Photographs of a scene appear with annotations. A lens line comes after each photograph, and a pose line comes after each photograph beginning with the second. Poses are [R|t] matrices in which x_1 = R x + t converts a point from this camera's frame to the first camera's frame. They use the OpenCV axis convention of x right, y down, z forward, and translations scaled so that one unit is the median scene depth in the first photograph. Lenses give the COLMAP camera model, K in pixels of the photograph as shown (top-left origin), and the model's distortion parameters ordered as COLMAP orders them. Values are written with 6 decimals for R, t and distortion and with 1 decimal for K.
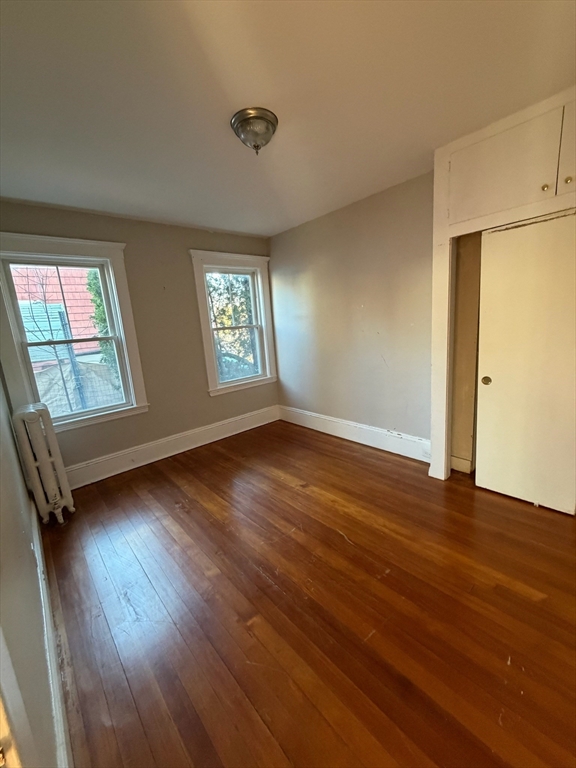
lens RADIAL K [[306.3, 0, 288.9], [0, 306.3, 384.3], [0, 0, 1]] dist [-0.003871, 0.001166]
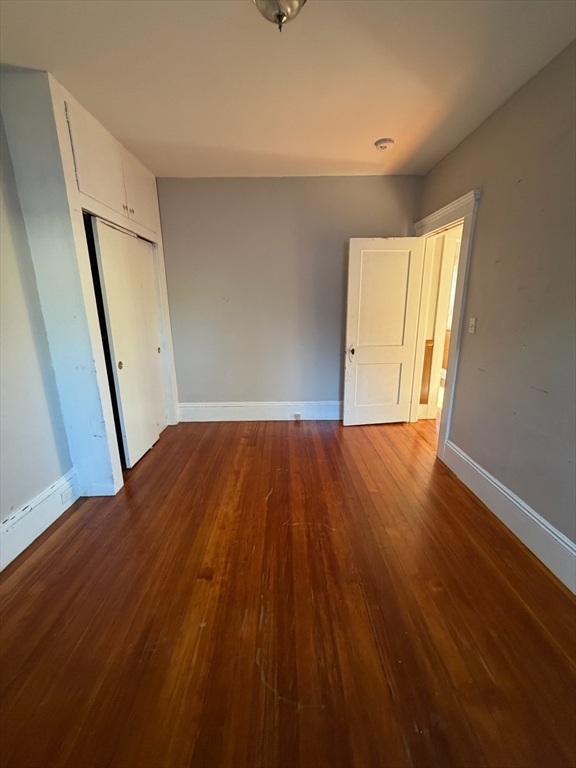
lens RADIAL K [[306.3, 0, 286.7], [0, 306.3, 376.8], [0, 0, 1]] dist [-0.003871, 0.001166]
pose [[-0.746759, -0.075931, 0.660747, -0.521677], [0.190903, 0.927188, 0.322303, -0.222067], [-0.637109, 0.366821, -0.677890, 1.446248]]
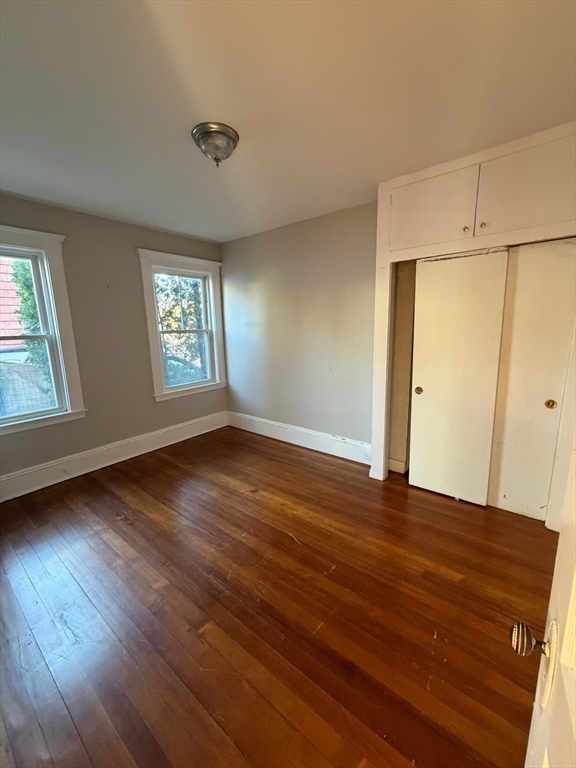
lens RADIAL K [[306.3, 0, 290.2], [0, 306.3, 385.4], [0, 0, 1]] dist [-0.003871, 0.001166]
pose [[0.983802, 0.018498, 0.178303, -0.023805], [-0.016176, 0.999764, -0.014469, -0.007307], [-0.178529, 0.011350, 0.983869, -0.029490]]
